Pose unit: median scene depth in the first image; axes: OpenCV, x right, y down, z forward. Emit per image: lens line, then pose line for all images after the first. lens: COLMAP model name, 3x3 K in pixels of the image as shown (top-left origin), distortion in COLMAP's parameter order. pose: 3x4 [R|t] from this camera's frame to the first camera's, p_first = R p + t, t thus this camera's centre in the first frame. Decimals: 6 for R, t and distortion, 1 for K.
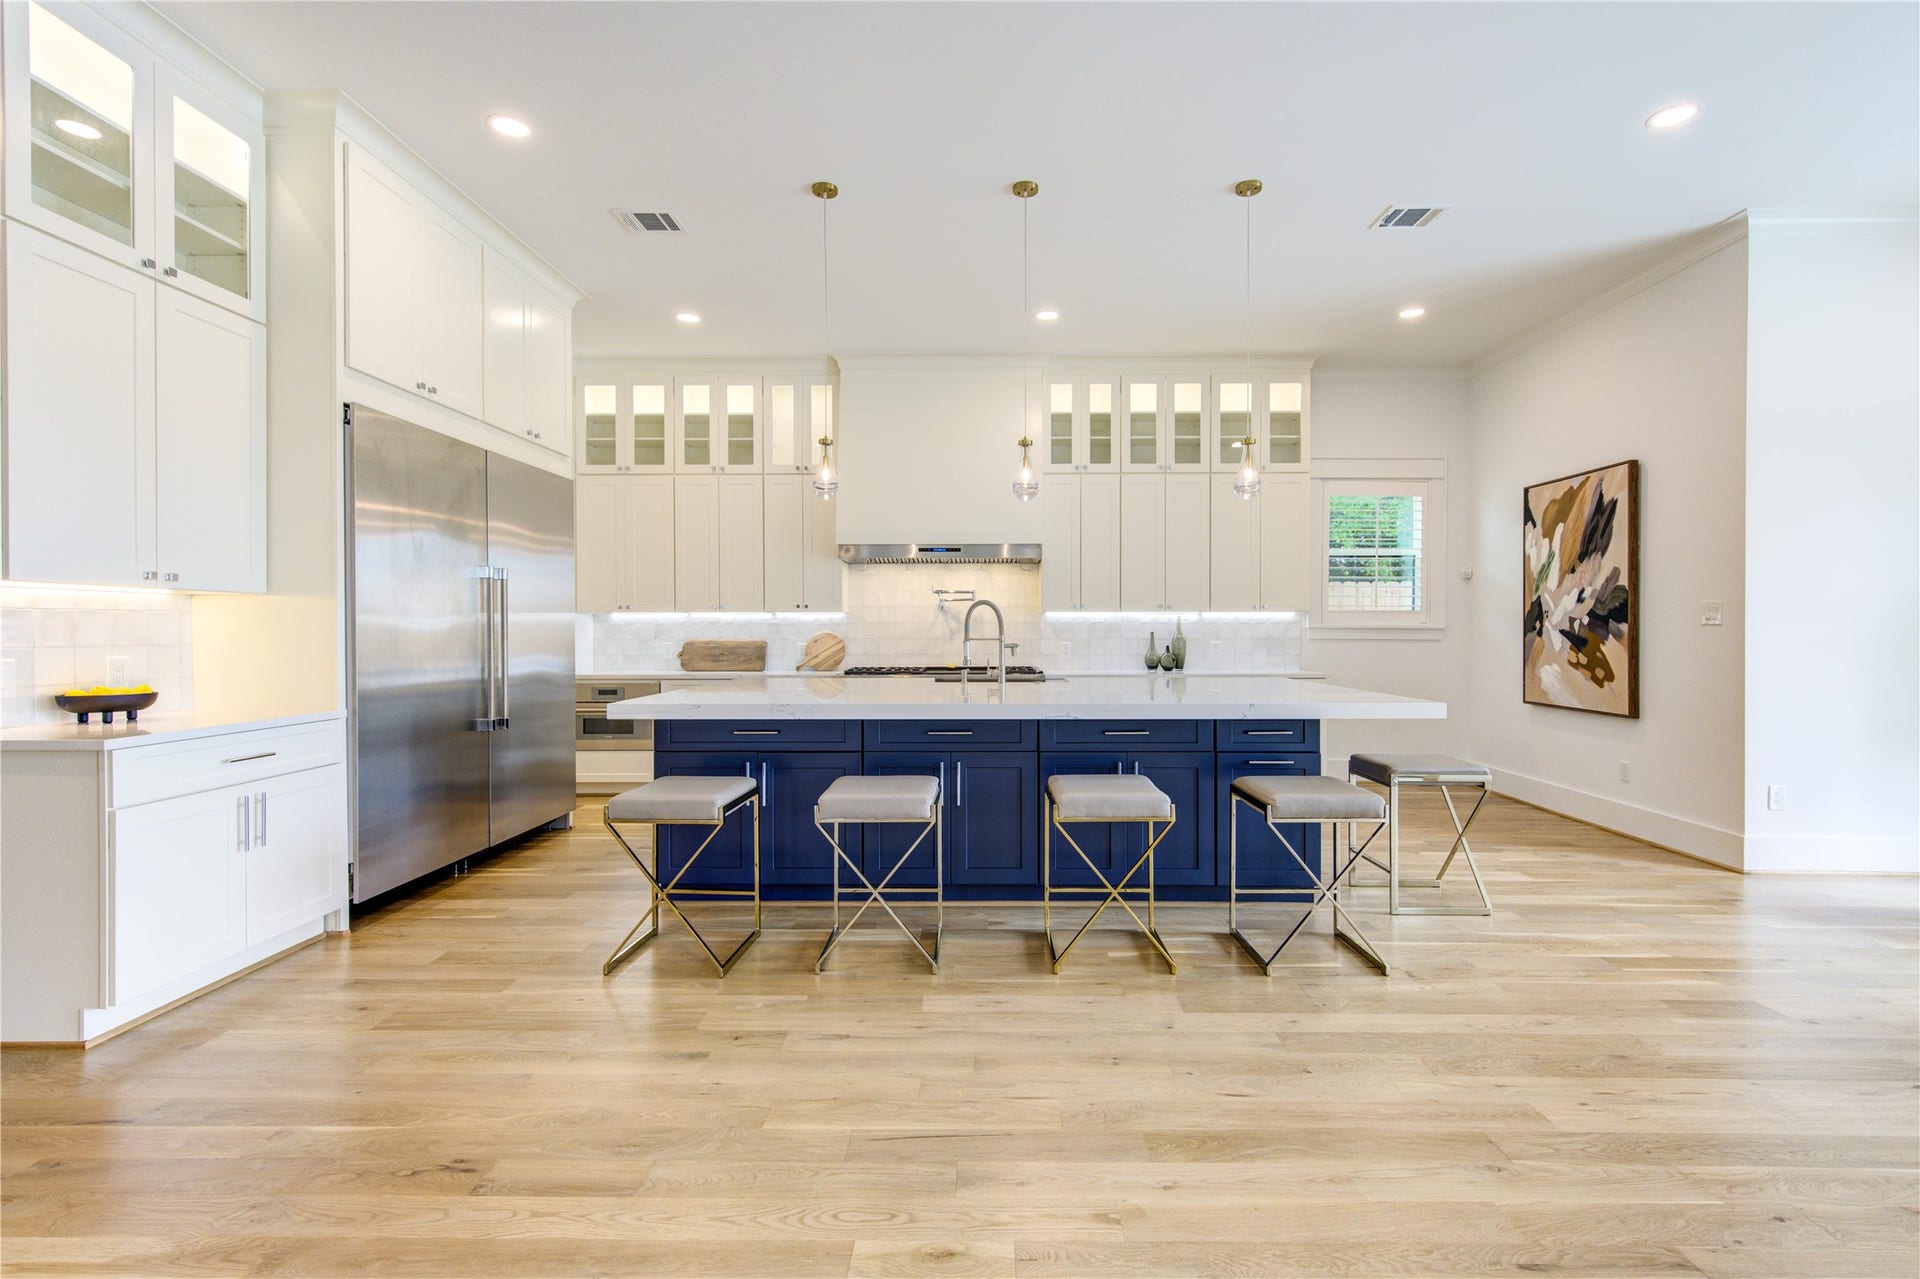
lens RADIAL K [[762.6, 0, 954.1], [0, 762.6, 643.6], [0, 0, 1]] dist [-0.000454, -0.000098]
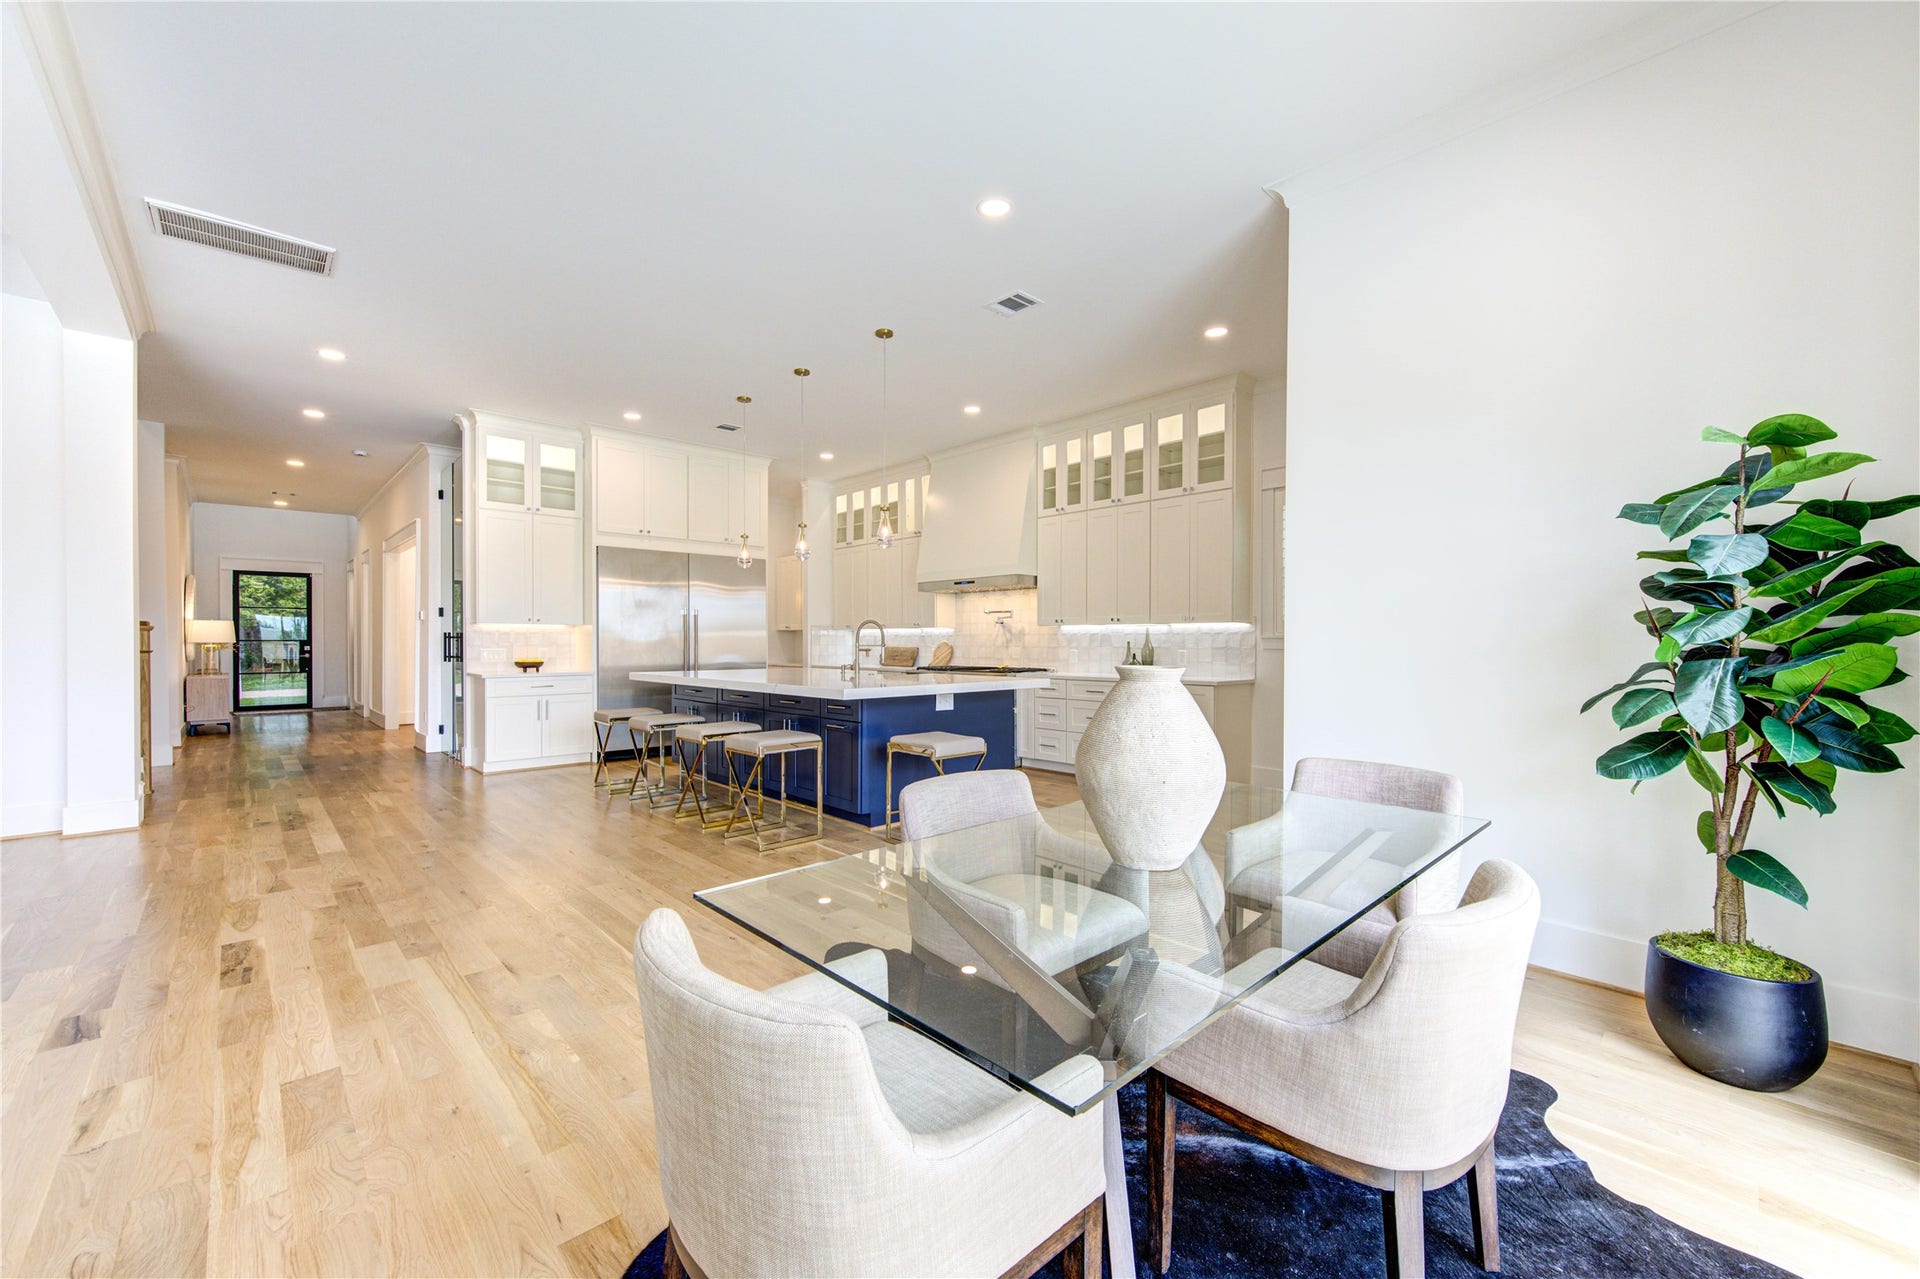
lens RADIAL K [[787.0, 0, 991.4], [0, 787.0, 643.0], [0, 0, 1]] dist [0.183849, -0.000012]
pose [[0.721651, 0.003333, -0.692249, 0.944663], [-0.012979, 0.999878, -0.008717, -0.000197], [0.692135, 0.015275, 0.721606, -0.012788]]
